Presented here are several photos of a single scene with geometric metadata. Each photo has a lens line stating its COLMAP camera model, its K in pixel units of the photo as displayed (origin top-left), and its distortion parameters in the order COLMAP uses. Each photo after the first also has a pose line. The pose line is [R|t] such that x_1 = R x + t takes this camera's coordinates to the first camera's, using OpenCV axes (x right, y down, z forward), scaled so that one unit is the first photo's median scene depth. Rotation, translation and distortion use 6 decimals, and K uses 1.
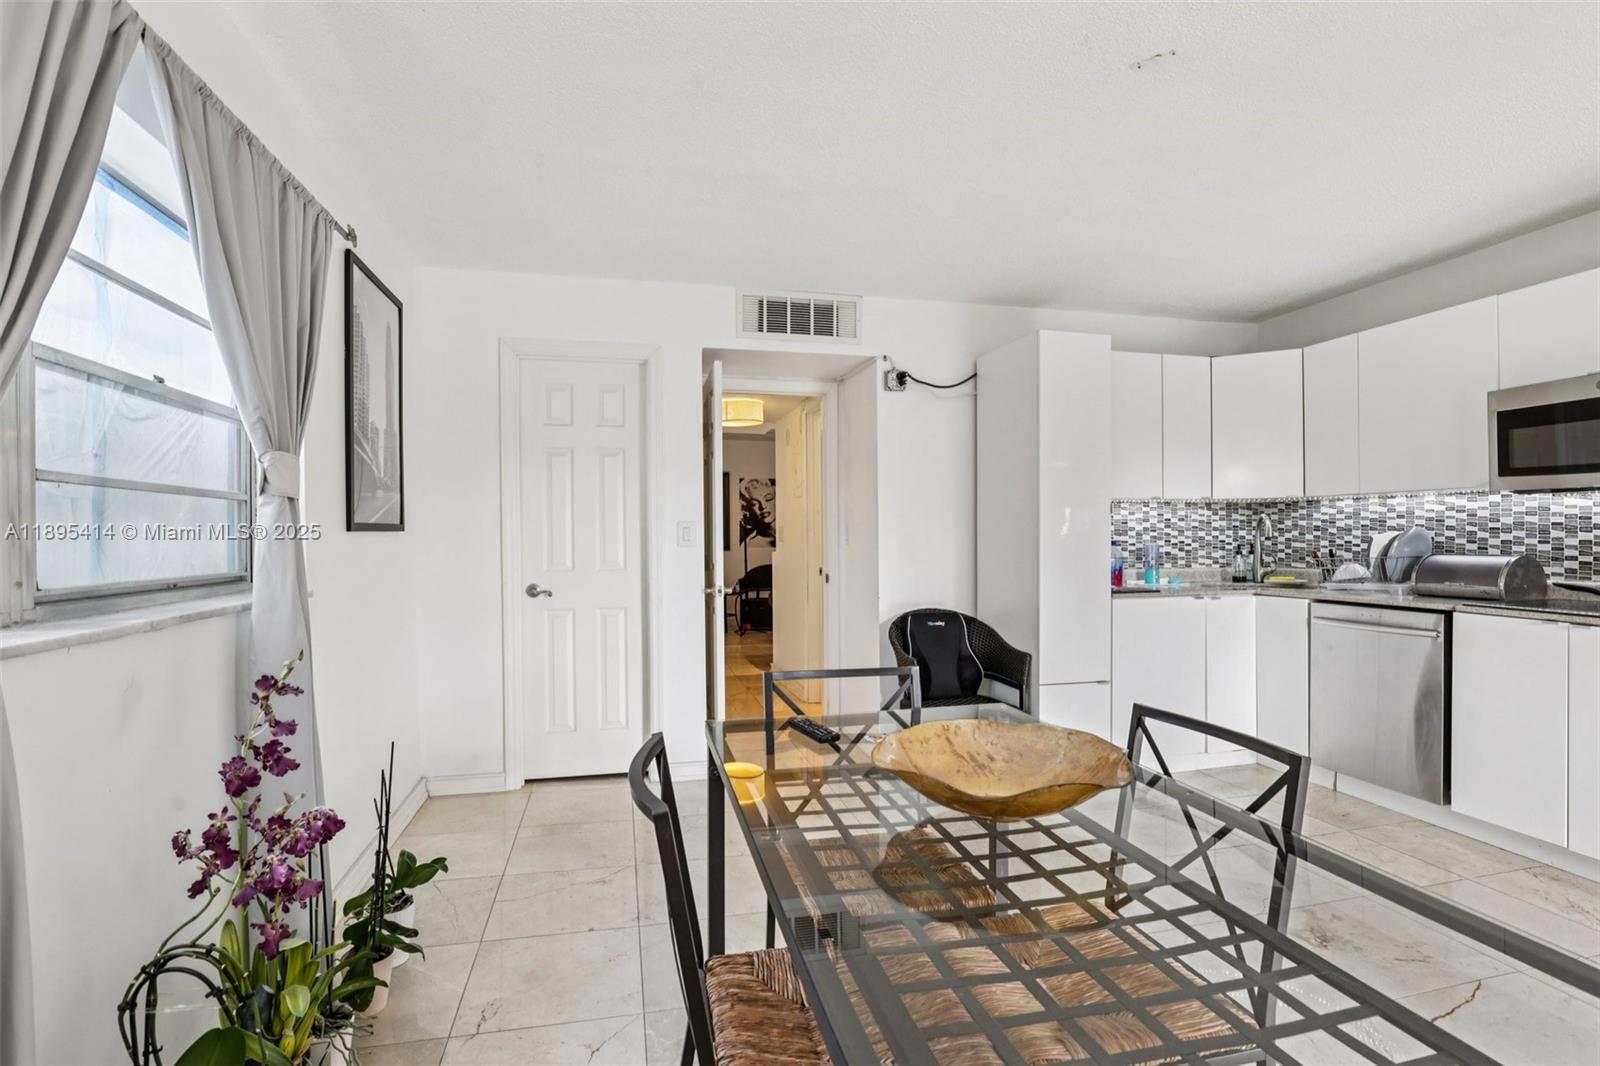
lens RADIAL K [[772.4, 0, 805.5], [0, 772.4, 537.4], [0, 0, 1]] dist [-0.026337, 0.001600]
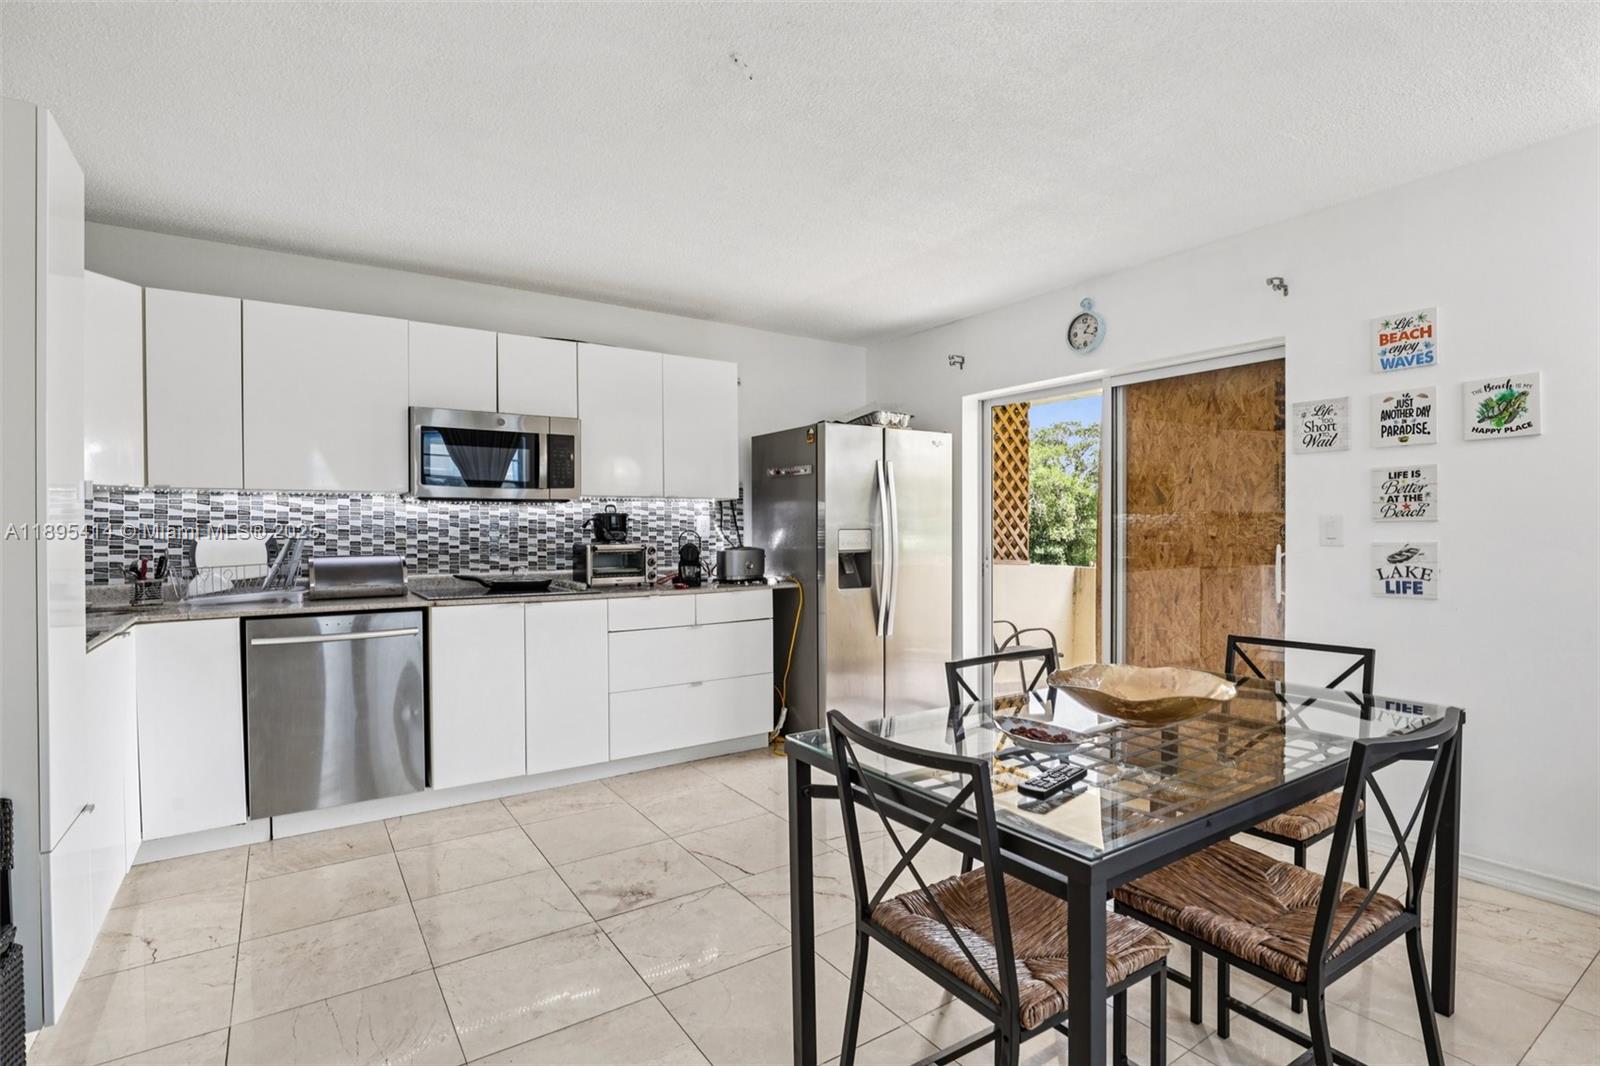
lens RADIAL K [[772.4, 0, 809.9], [0, 772.4, 537.0], [0, 0, 1]] dist [-0.026337, 0.001600]
pose [[-0.355831, 0.000722, 0.934550, -0.292649], [0.010898, 0.999935, 0.003377, 0.000583], [-0.934487, 0.011387, -0.355816, 0.716367]]
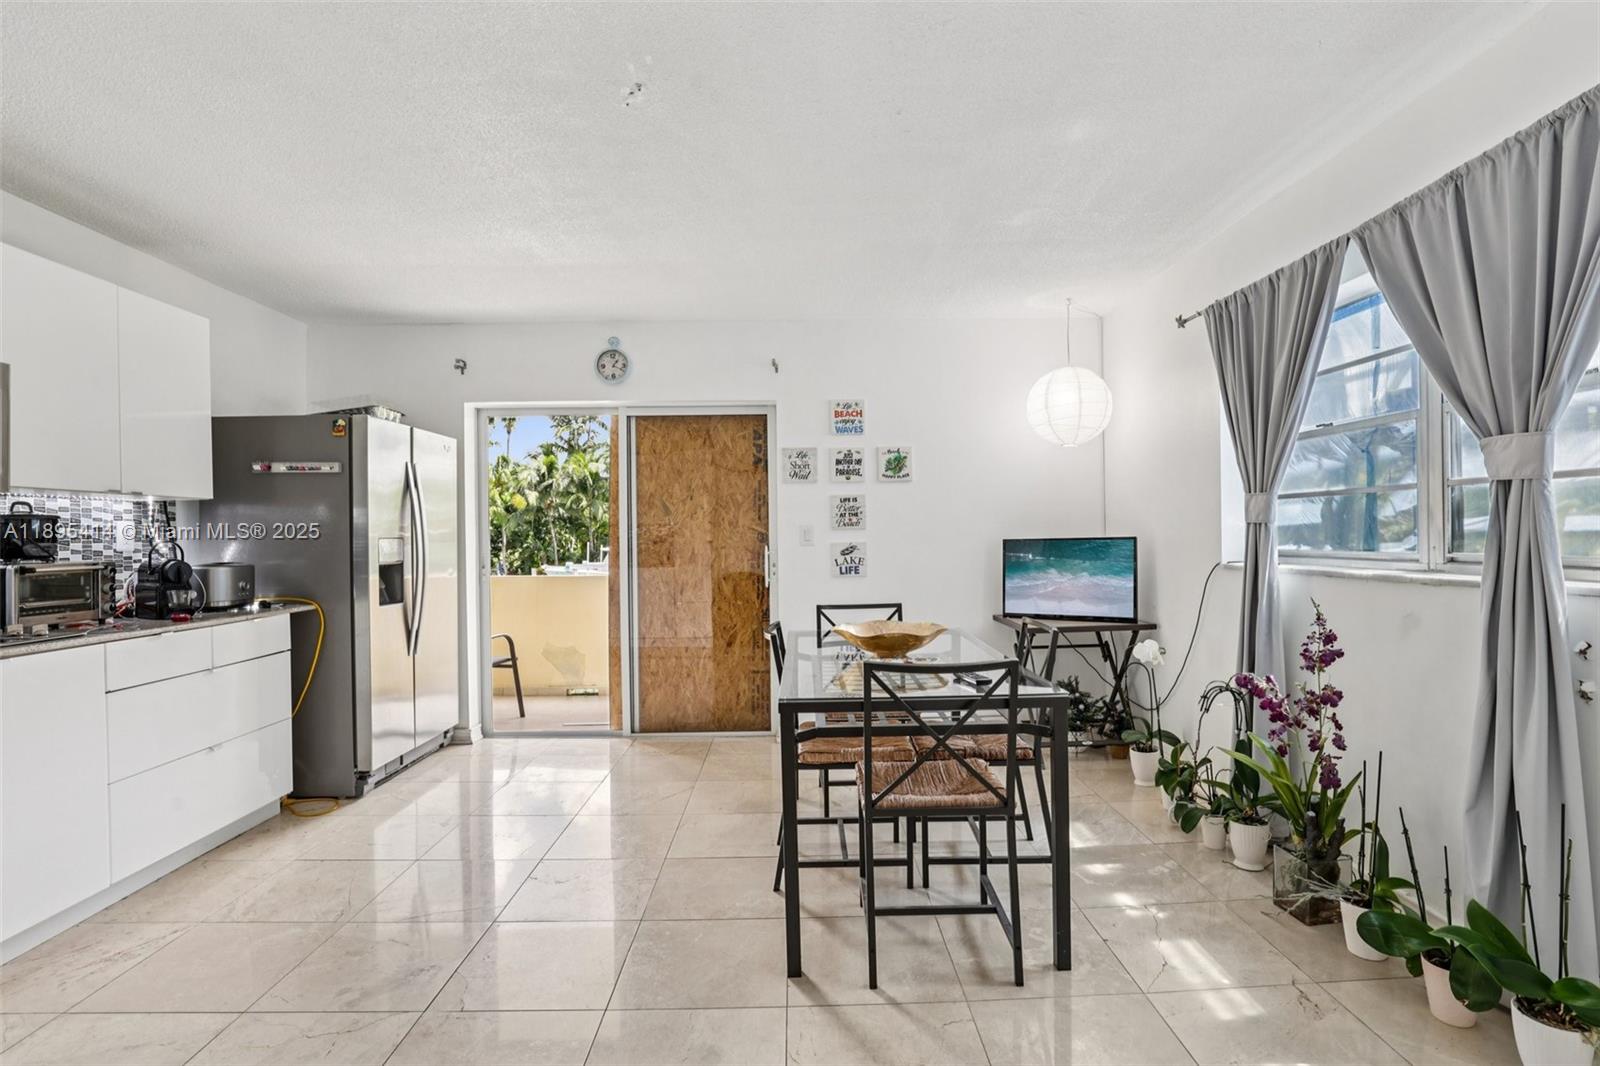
lens RADIAL K [[772.4, 0, 809.2], [0, 772.4, 537.1], [0, 0, 1]] dist [-0.026337, 0.001600]
pose [[-0.976215, 0.021084, 0.215779, -0.001322], [0.022452, 0.999740, 0.003892, 0.000677], [-0.215641, 0.008644, -0.976434, 1.114285]]
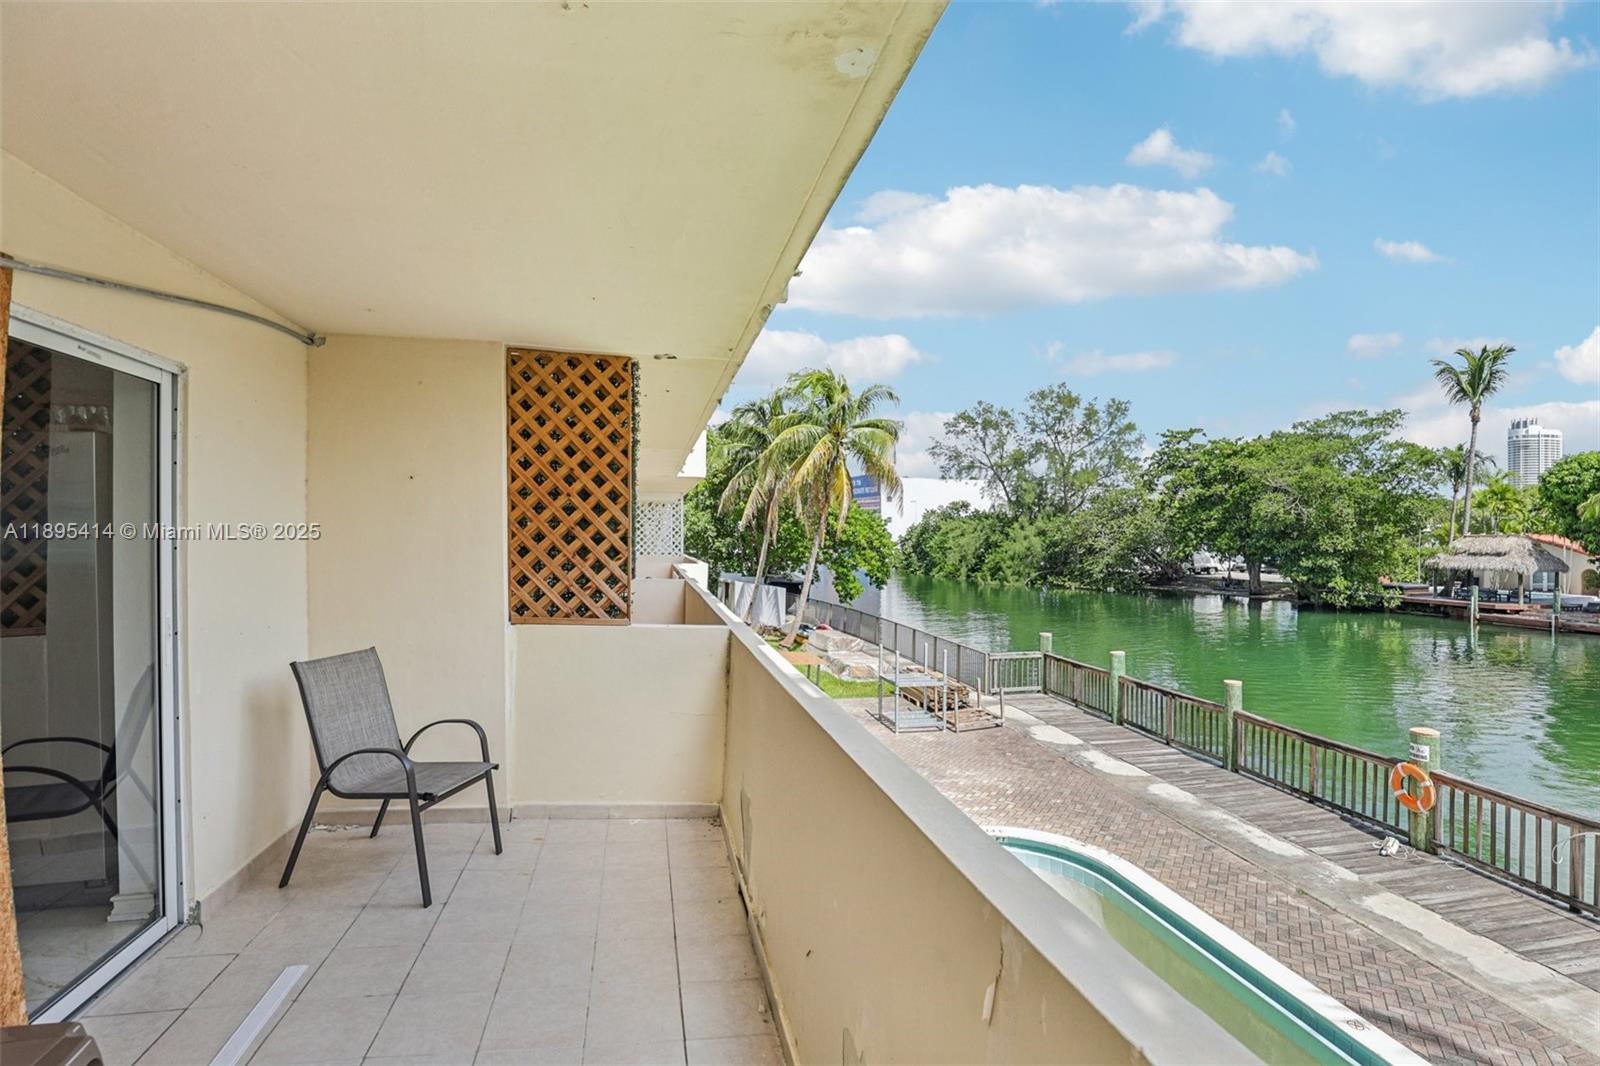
lens RADIAL K [[730.2, 0, 800.3], [0, 730.2, 536.3], [0, 0, 1]] dist [-0.038059, 0.008249]
pose [[0.014381, 0.004662, 0.999886, 0.035548], [0.003174, 0.999984, -0.004708, -0.044670], [-0.999892, 0.003241, 0.014366, -0.445545]]
